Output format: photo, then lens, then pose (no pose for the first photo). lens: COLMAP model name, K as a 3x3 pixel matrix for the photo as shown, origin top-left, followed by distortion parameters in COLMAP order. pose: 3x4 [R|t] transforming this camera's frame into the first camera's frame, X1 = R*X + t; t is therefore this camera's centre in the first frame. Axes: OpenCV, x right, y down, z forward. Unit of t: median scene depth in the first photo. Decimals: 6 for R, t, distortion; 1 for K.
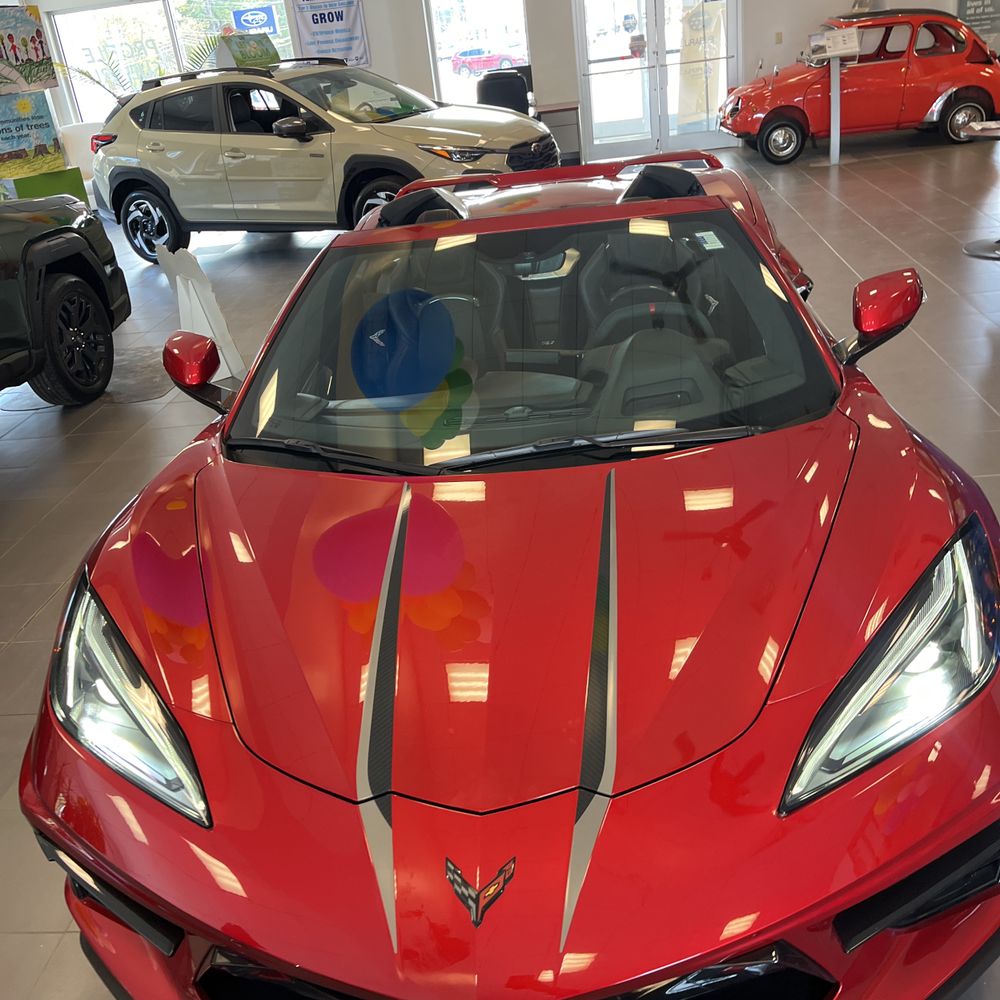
lens RADIAL K [[989.7, 0, 497.4], [0, 989.7, 460.0], [0, 0, 1]] dist [0.017831, -0.023121]
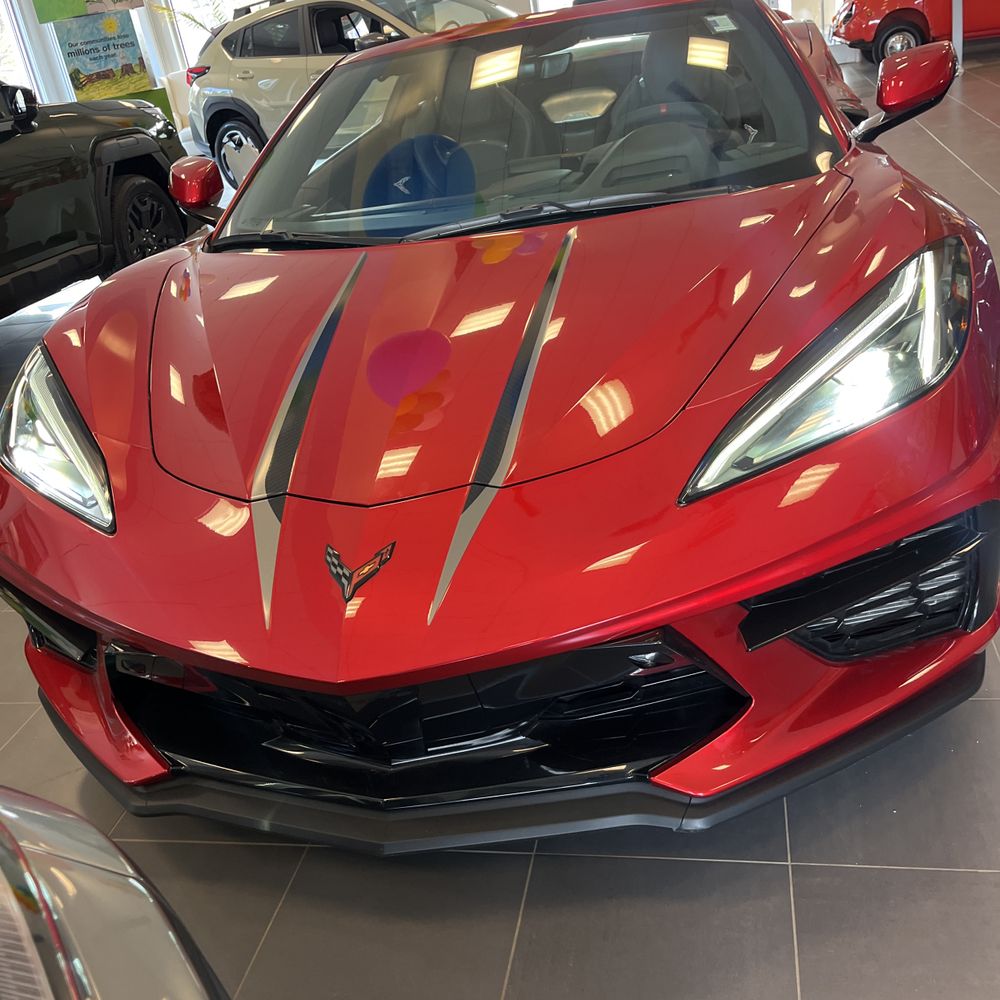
lens RADIAL K [[985.3, 0, 522.7], [0, 985.3, 502.3], [0, 0, 1]] dist [0.097100, -0.158694]
pose [[0.992861, 0.010465, -0.118816, 0.068256], [-0.005717, 0.999174, 0.040235, 0.087217], [0.119139, -0.039269, 0.992101, 0.019120]]
